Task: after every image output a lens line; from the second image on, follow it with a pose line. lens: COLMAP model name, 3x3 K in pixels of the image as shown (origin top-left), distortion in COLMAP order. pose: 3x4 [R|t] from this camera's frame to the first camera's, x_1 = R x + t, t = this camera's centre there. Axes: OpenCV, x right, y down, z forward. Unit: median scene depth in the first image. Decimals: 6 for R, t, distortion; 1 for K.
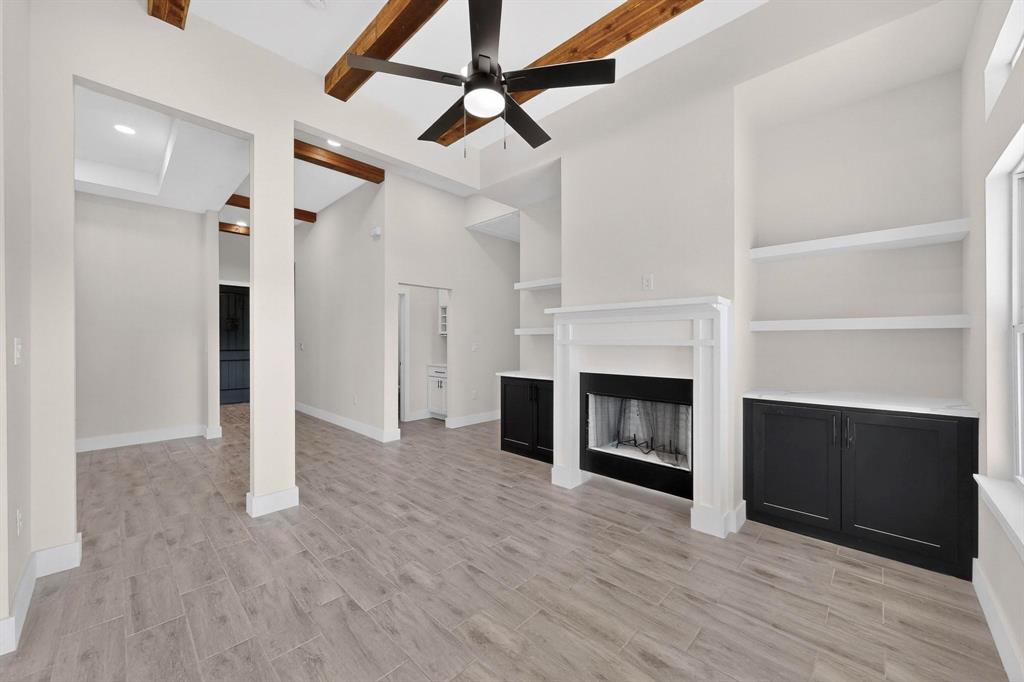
lens RADIAL K [[383.2, 0, 512.0], [0, 383.2, 341.0], [0, 0, 1]] dist [0.000136, 0.000034]
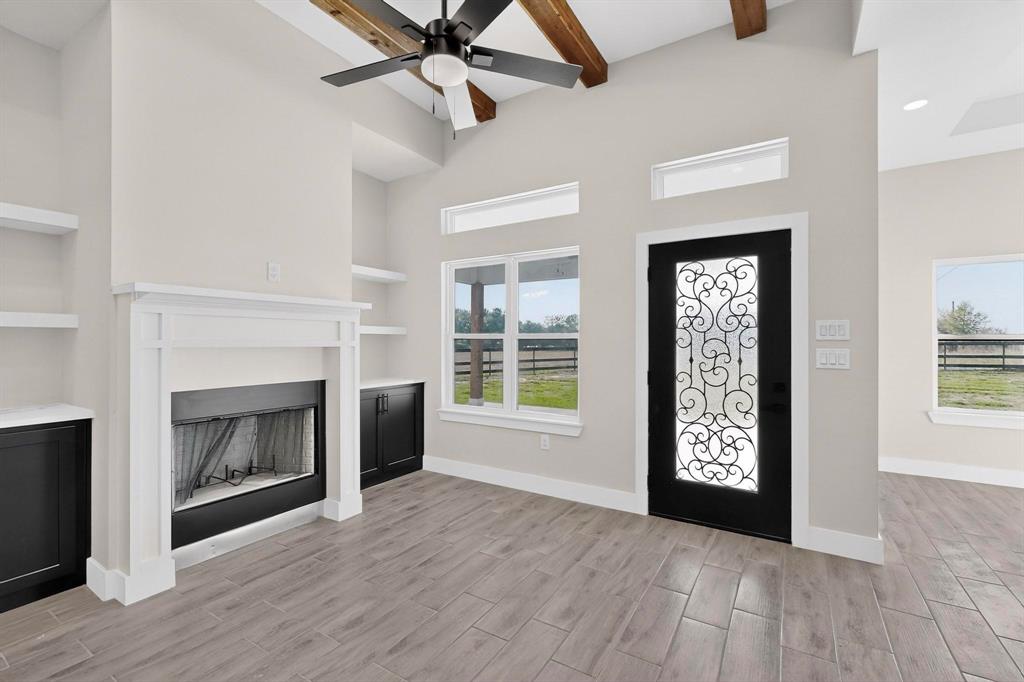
lens RADIAL K [[443.6, 0, 511.0], [0, 443.6, 342.5], [0, 0, 1]] dist [-0.000683, 0.000224]
pose [[-0.192691, -0.001789, 0.981258, -0.823311], [0.000859, 0.999998, 0.001991, -0.000596], [-0.981259, 0.001226, -0.192689, 0.787919]]
